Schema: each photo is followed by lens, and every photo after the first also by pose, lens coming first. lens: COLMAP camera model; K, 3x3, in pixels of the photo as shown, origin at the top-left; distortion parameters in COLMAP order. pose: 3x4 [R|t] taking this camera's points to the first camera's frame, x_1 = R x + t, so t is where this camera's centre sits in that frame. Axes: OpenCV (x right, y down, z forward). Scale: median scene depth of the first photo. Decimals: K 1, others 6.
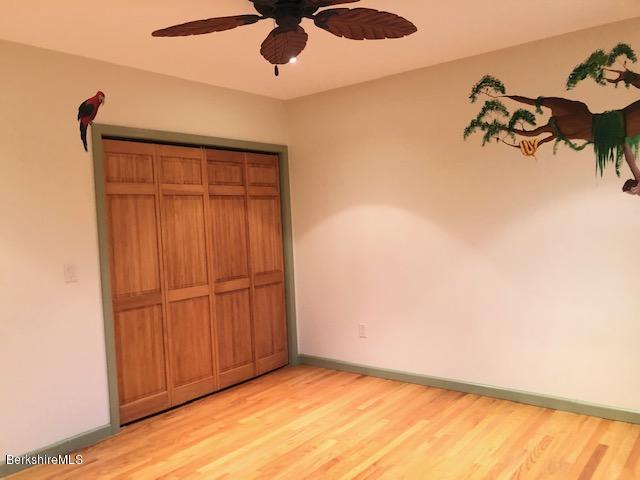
lens RADIAL K [[525.6, 0, 319.6], [0, 525.6, 243.3], [0, 0, 1]] dist [0.025755, -0.011162]
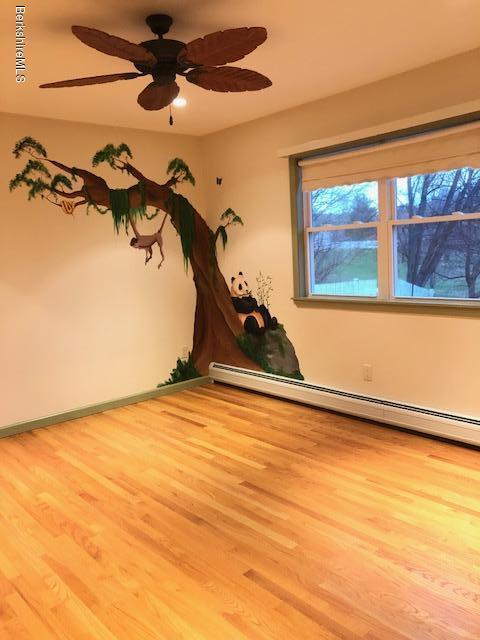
lens RADIAL K [[525.6, 0, 241.1], [0, 525.6, 315.0], [0, 0, 1]] dist [0.025755, -0.011162]
pose [[0.182333, -0.087844, 0.979305, -0.753153], [0.091955, 0.993159, 0.071966, 0.014798], [-0.978927, 0.076931, 0.189163, 0.403782]]
